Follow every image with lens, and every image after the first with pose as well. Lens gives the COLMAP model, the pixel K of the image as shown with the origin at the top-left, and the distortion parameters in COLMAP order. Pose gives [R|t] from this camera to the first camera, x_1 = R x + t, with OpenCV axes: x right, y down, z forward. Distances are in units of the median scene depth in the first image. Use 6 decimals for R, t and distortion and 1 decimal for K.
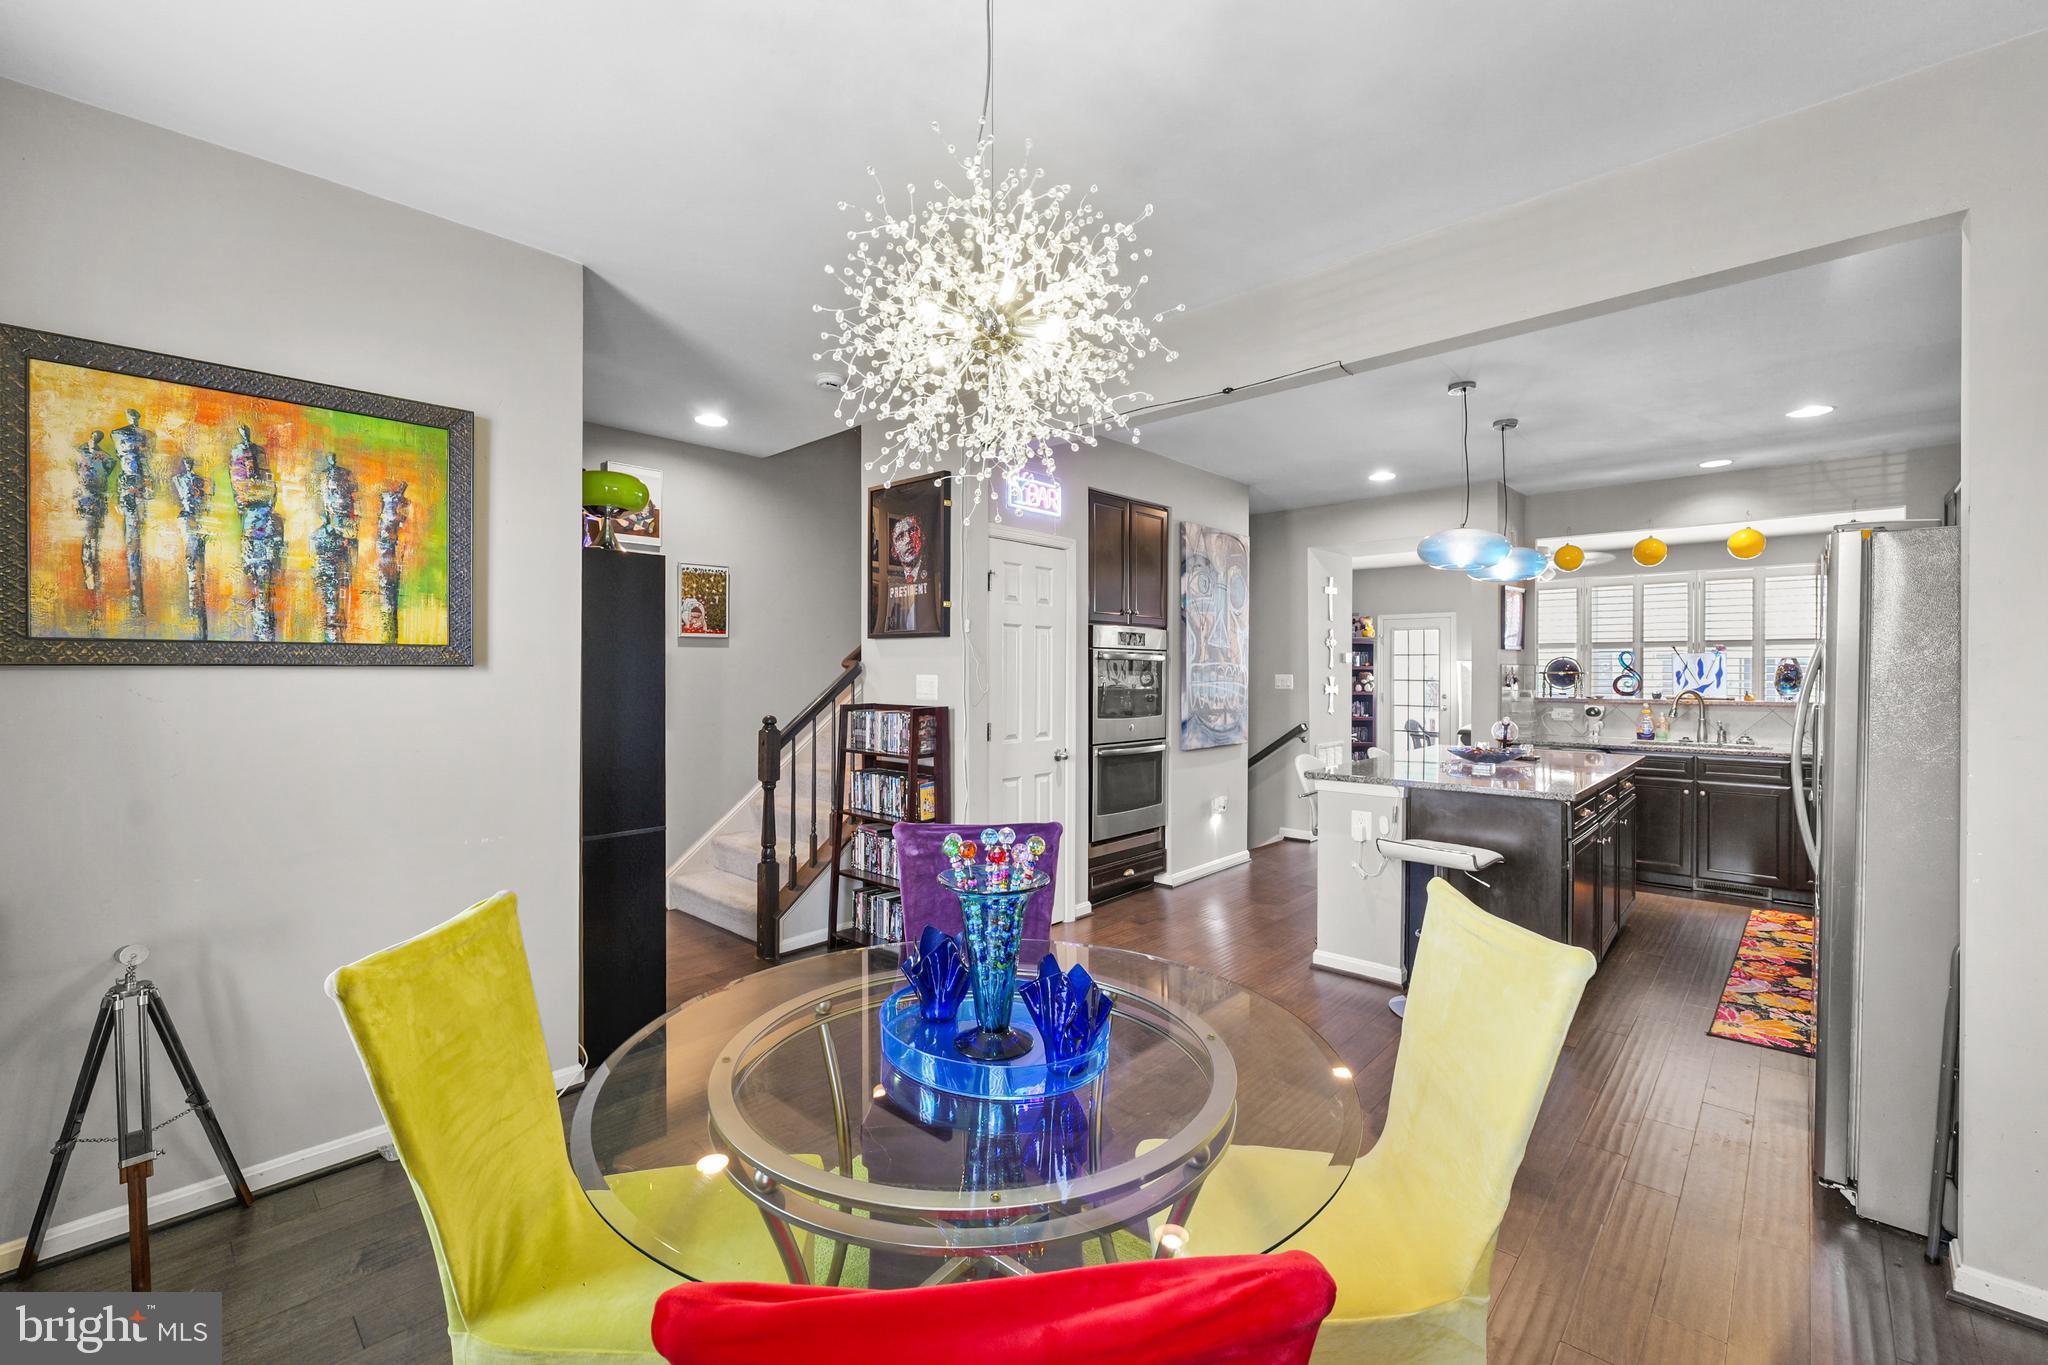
lens RADIAL K [[801.1, 0, 1020.9], [0, 801.1, 675.3], [0, 0, 1]] dist [0.000235, 0.000007]
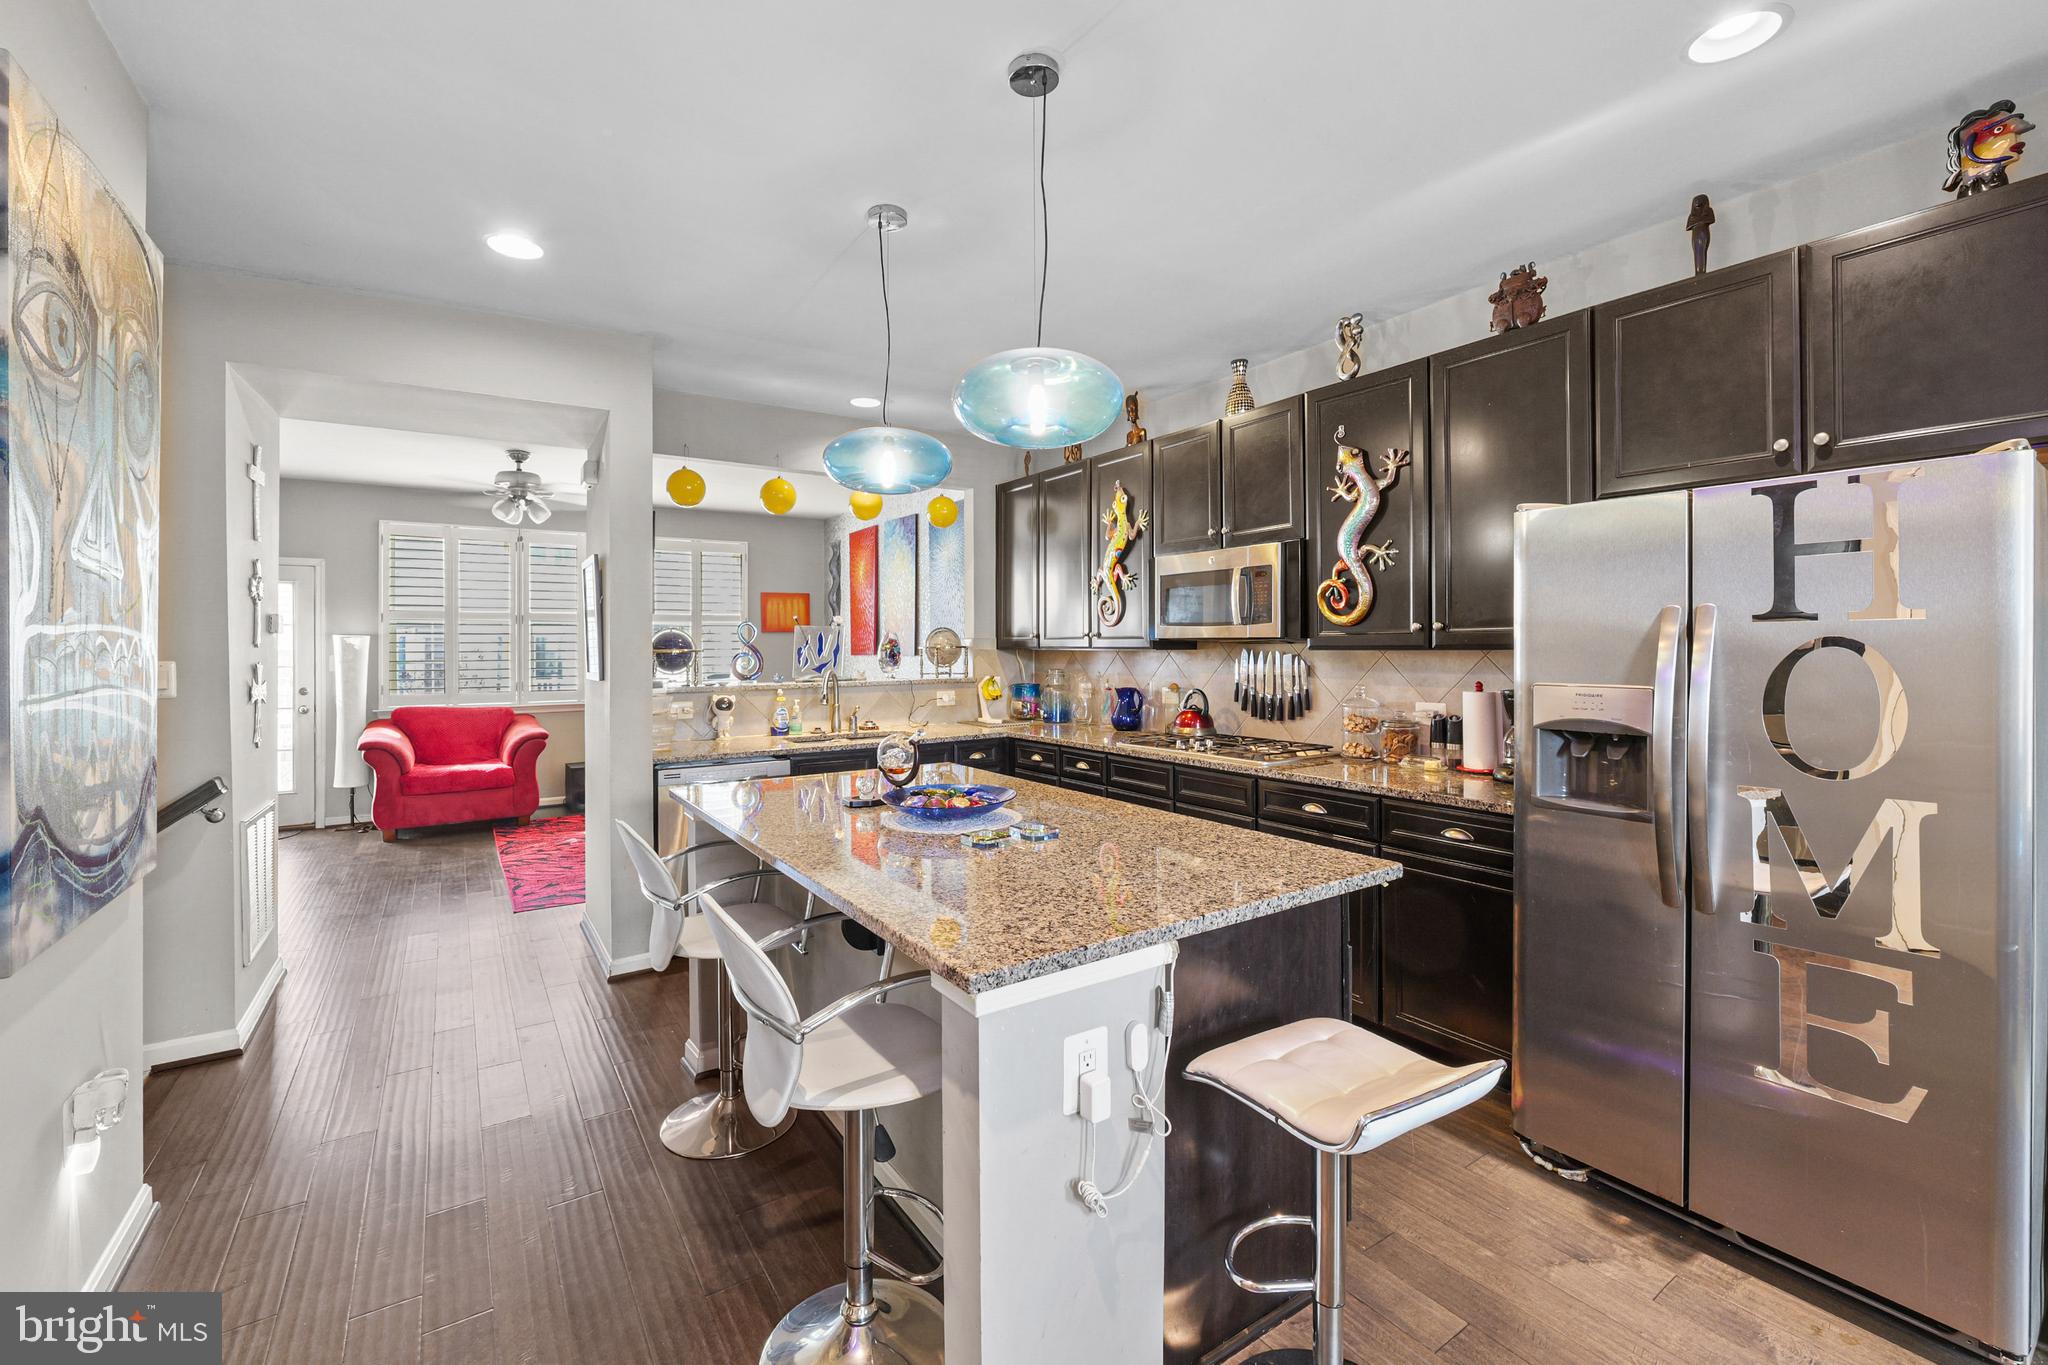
lens RADIAL K [[841.9, 0, 973.8], [0, 841.9, 646.2], [0, 0, 1]] dist [-0.011256, -0.000721]
pose [[0.241283, -0.002270, 0.970452, 0.028423], [0.014838, 0.999889, -0.001350, -0.002429], [-0.970341, 0.014725, 0.241290, 0.596231]]
